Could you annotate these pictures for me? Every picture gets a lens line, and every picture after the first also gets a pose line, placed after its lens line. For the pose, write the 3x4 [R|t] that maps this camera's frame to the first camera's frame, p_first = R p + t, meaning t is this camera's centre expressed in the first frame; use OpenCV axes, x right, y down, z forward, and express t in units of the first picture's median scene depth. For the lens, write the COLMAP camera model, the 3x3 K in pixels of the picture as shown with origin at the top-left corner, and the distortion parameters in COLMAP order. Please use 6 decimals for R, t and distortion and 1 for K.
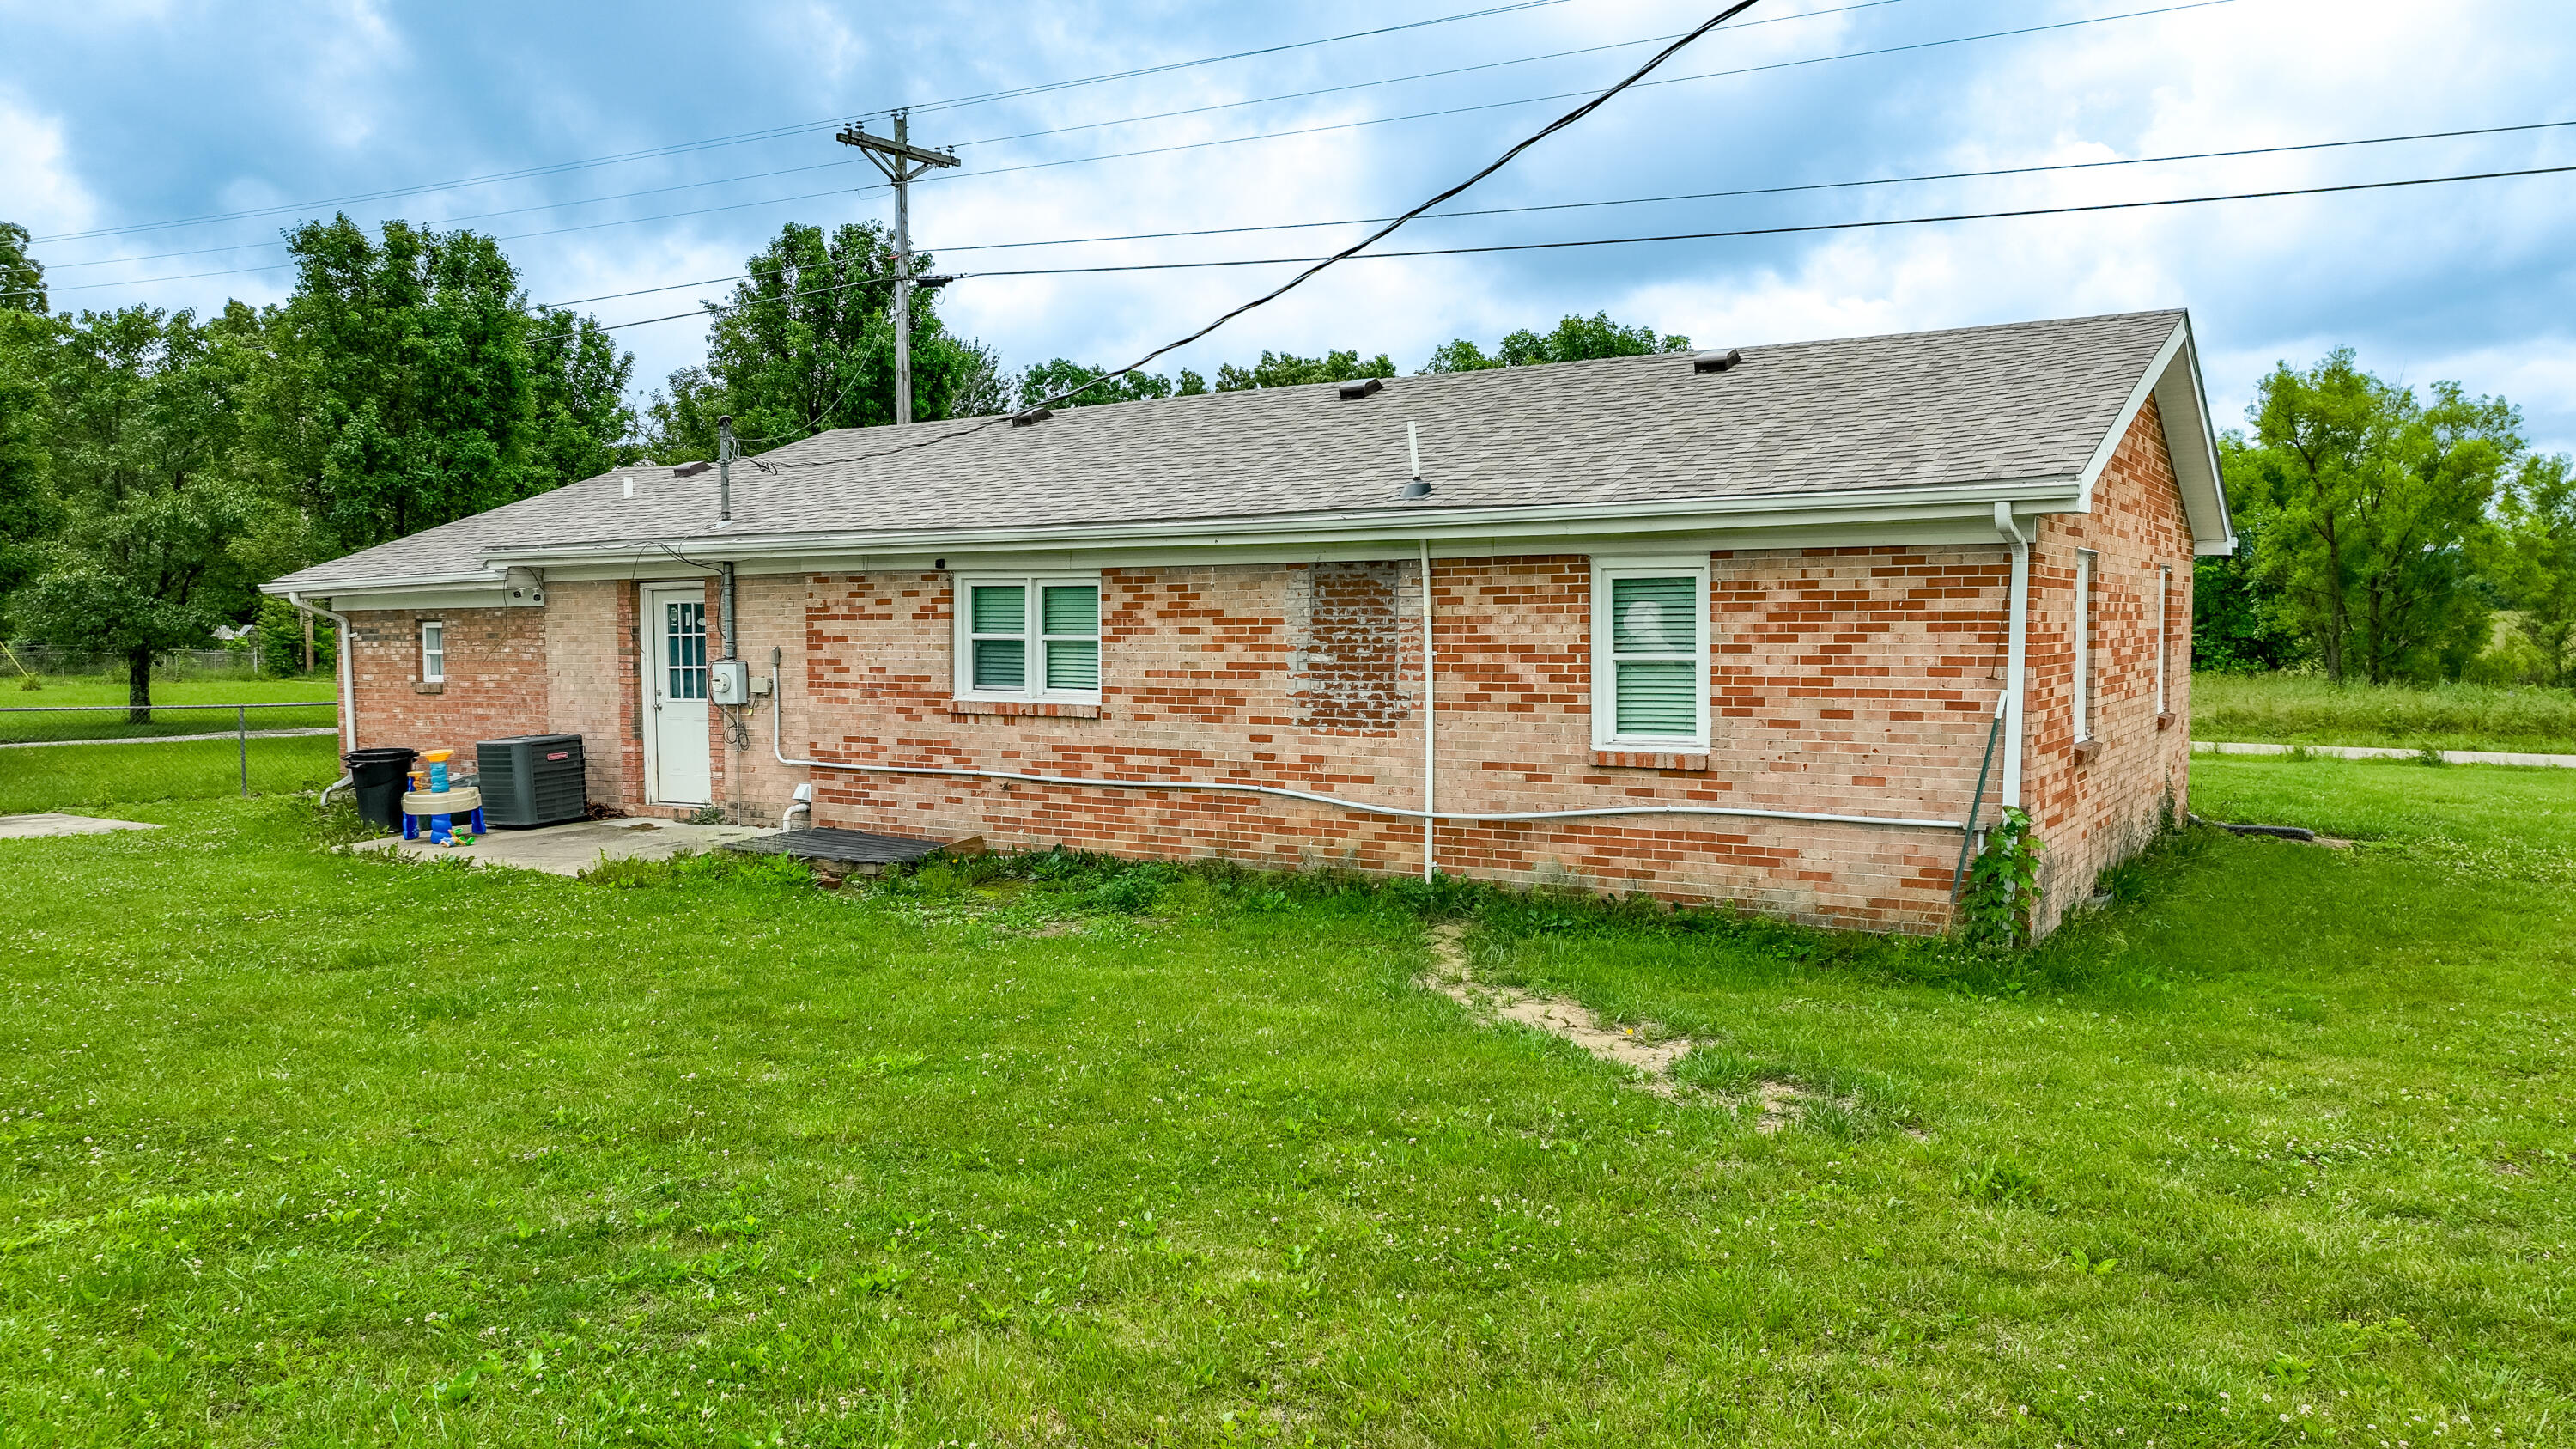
lens RADIAL K [[1813.3, 0, 1280.1], [0, 1813.3, 715.9], [0, 0, 1]] dist [0.013833, -0.007553]
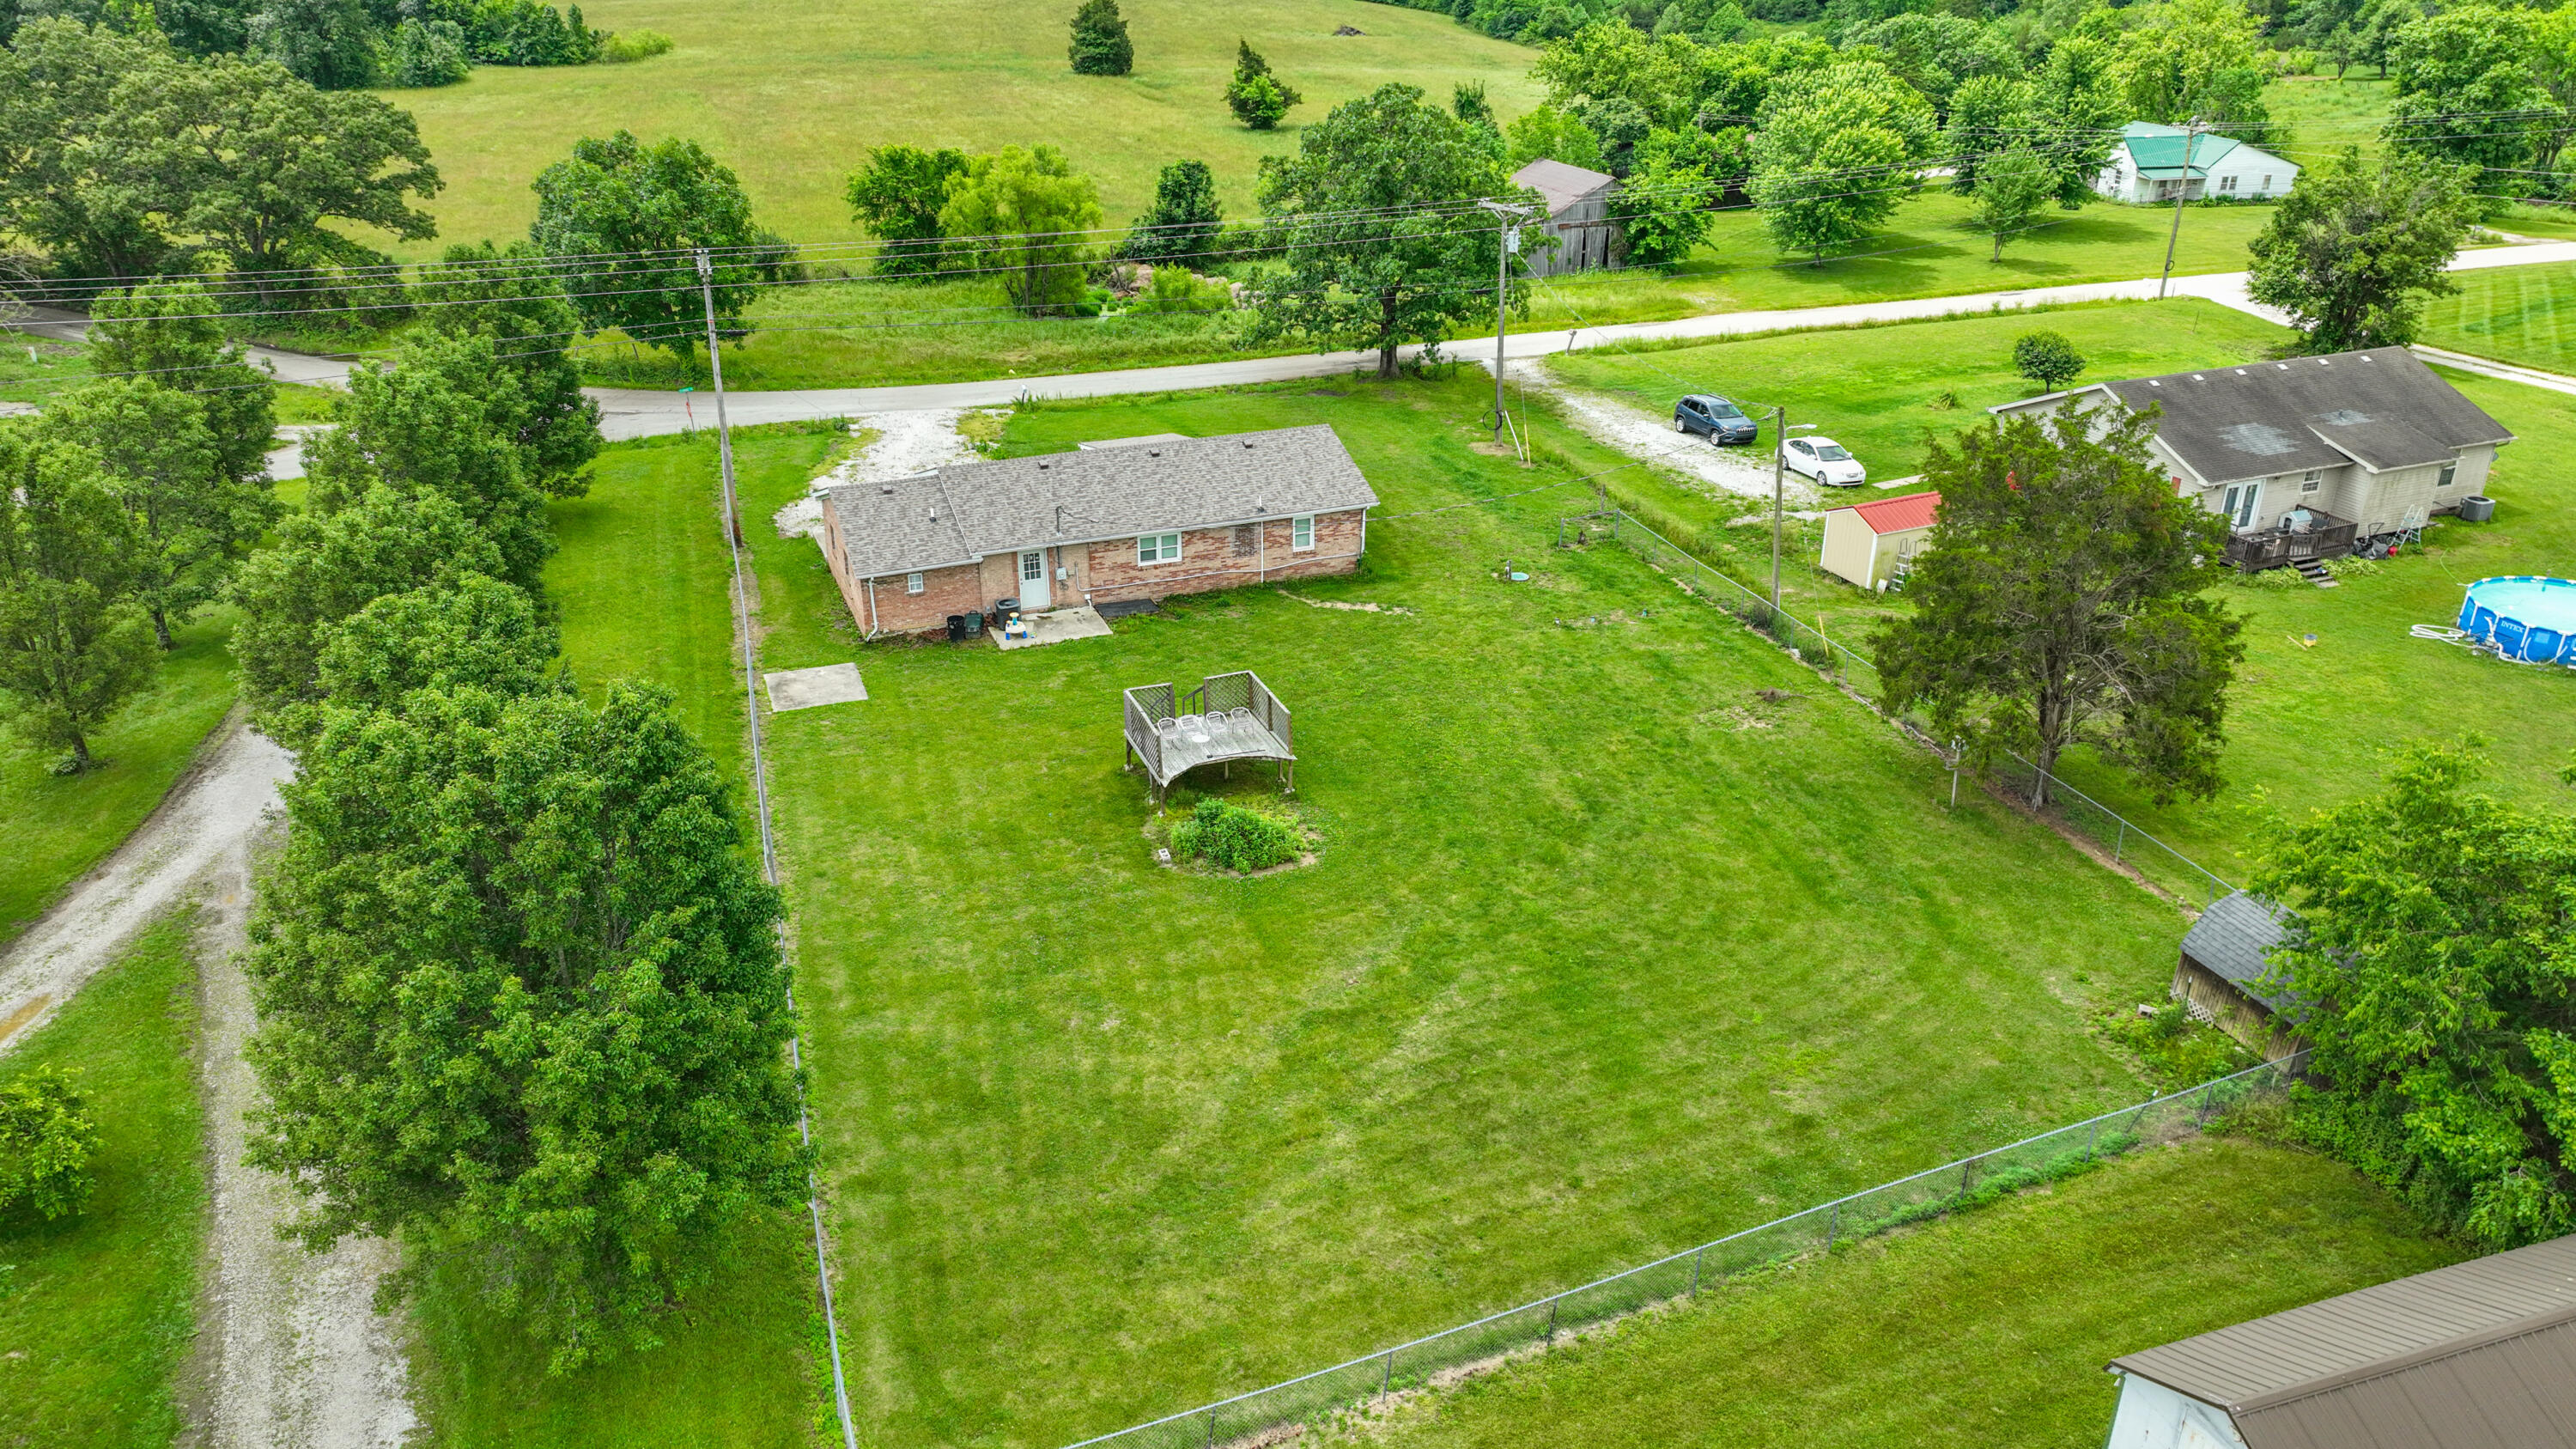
lens RADIAL K [[1816.6, 0, 1280.3], [0, 1816.6, 715.5], [0, 0, 1]] dist [0.007571, 0.003746]
pose [[0.587430, -0.331276, 0.738365, -3.365461], [0.040632, 0.923300, 0.381924, -1.344863], [-0.808254, -0.194352, 0.555835, -1.719189]]
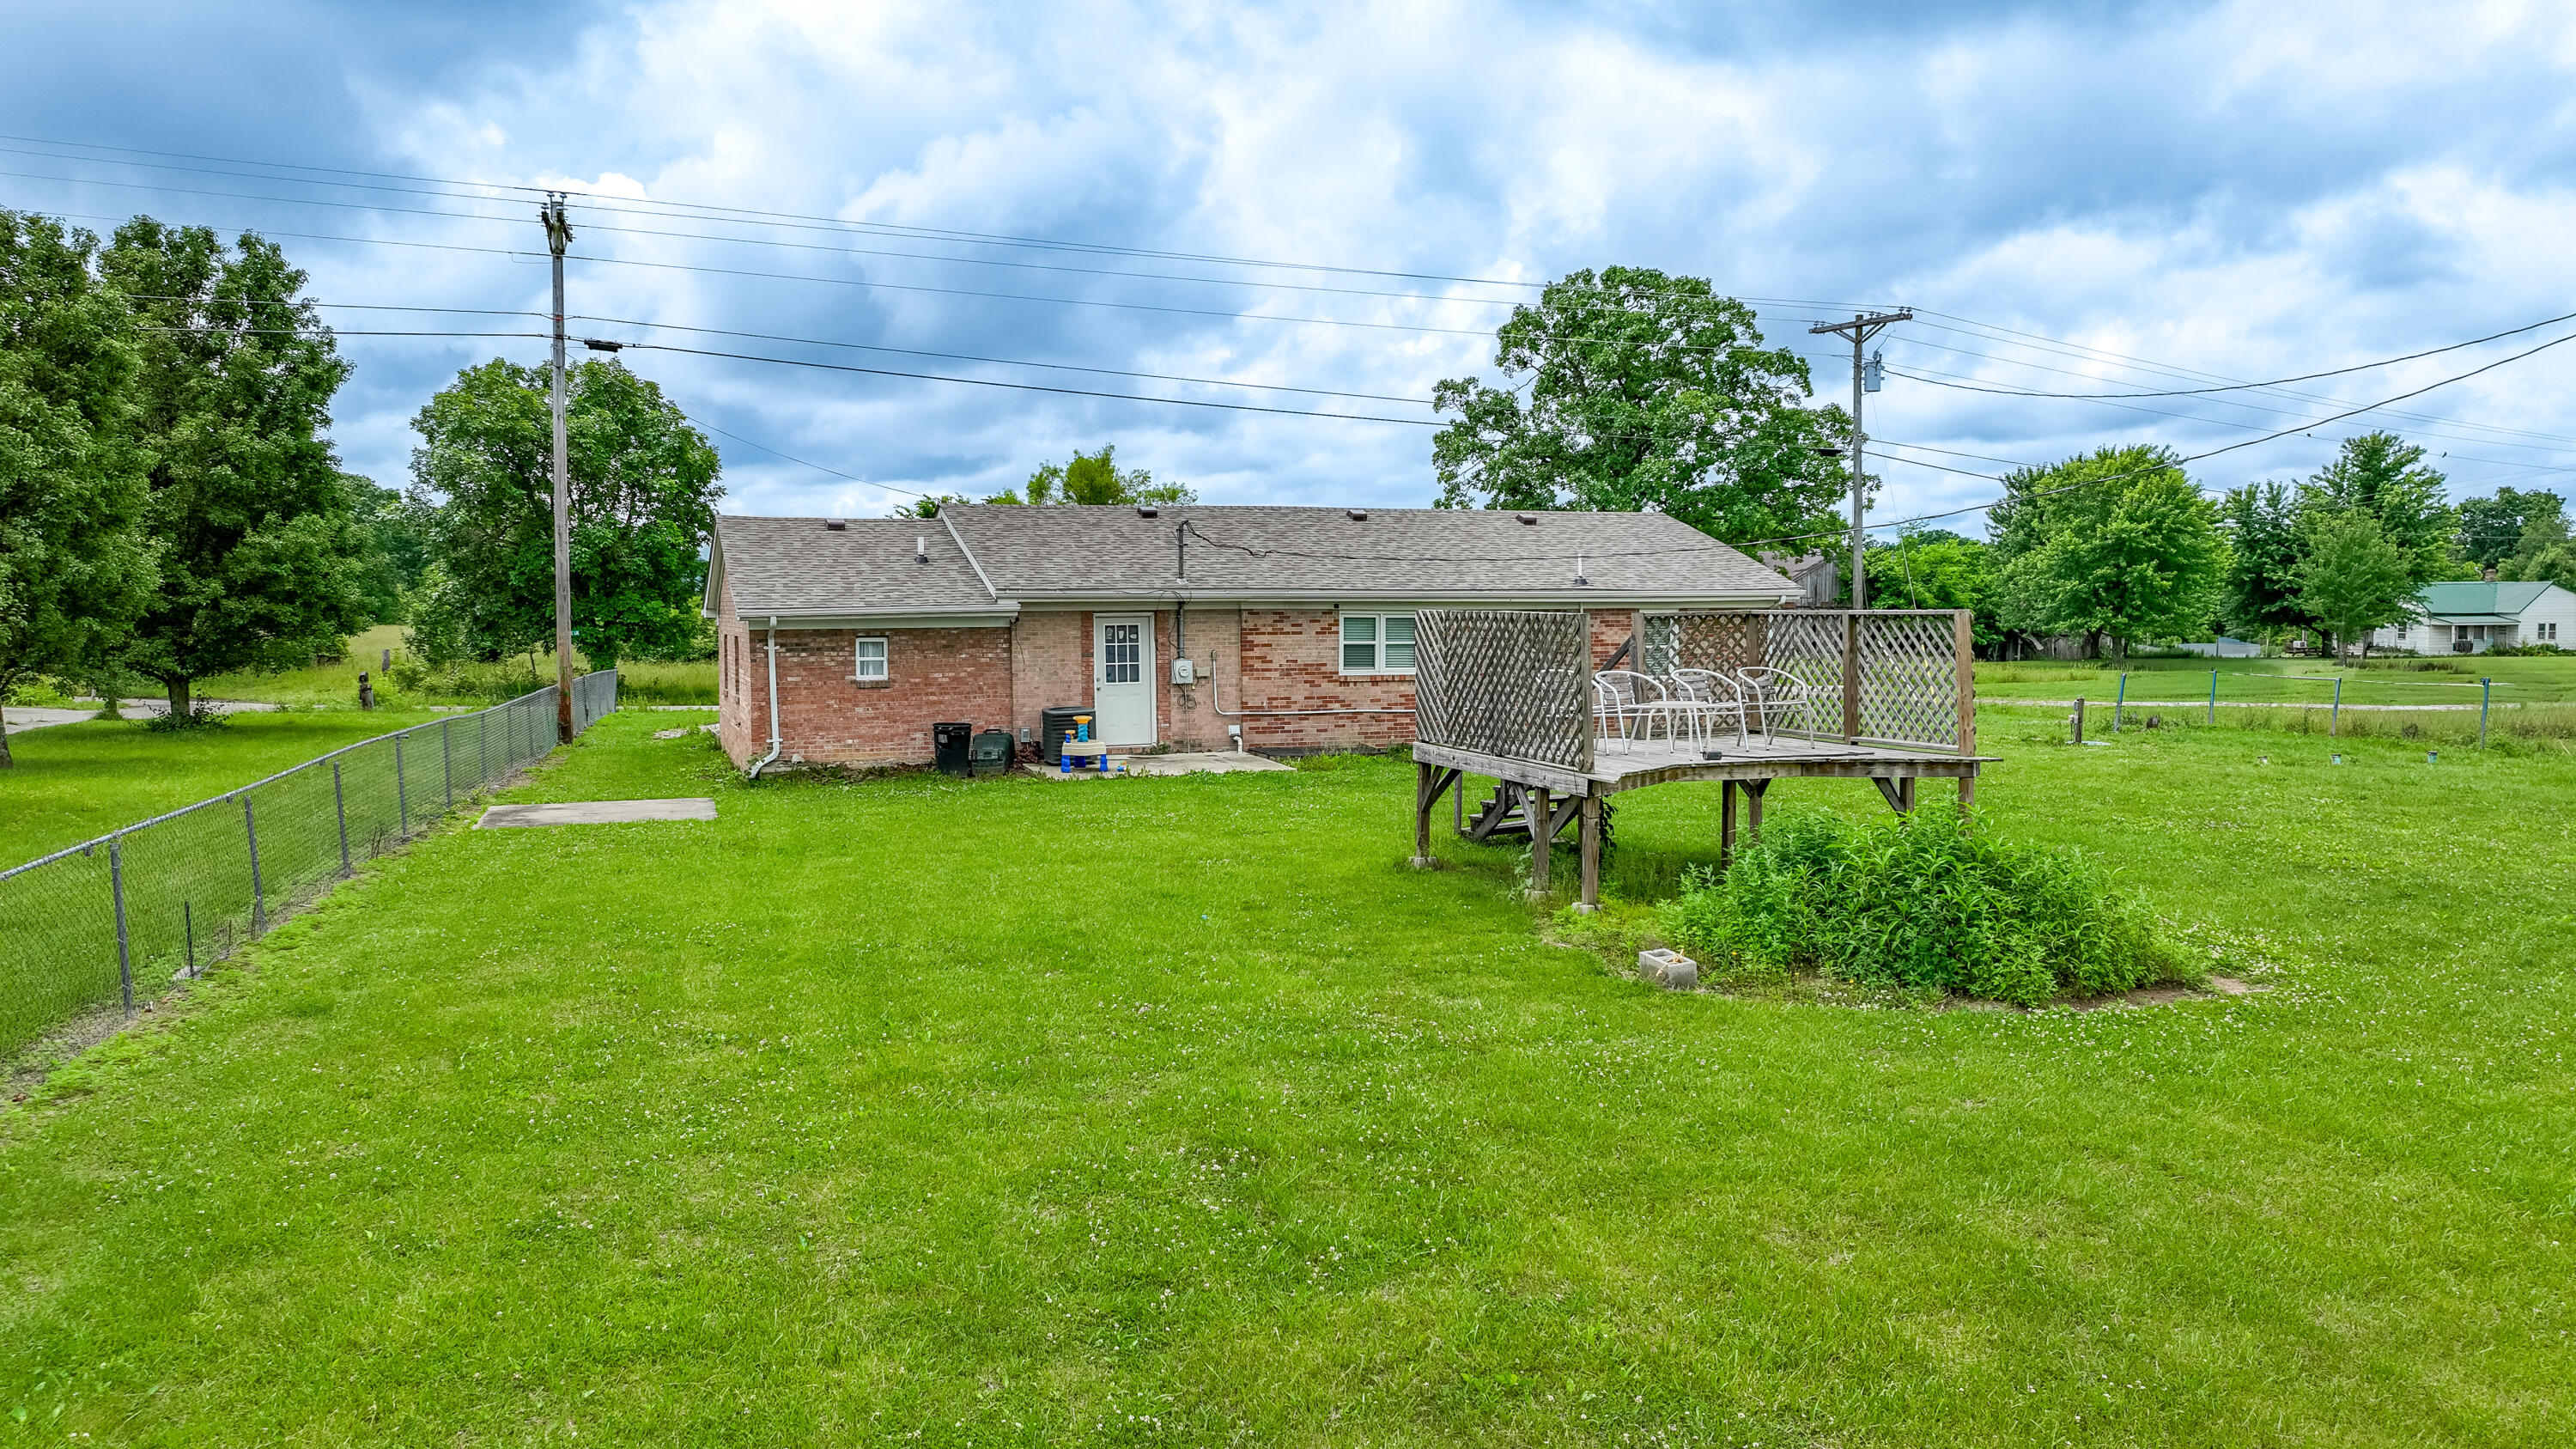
lens RADIAL K [[1816.6, 0, 1280.3], [0, 1816.6, 715.5], [0, 0, 1]] dist [0.007571, 0.003746]
pose [[0.602433, -0.044066, 0.796952, -1.933394], [0.041357, 0.998857, 0.023968, -0.016163], [-0.797097, 0.018521, 0.603567, -0.148954]]
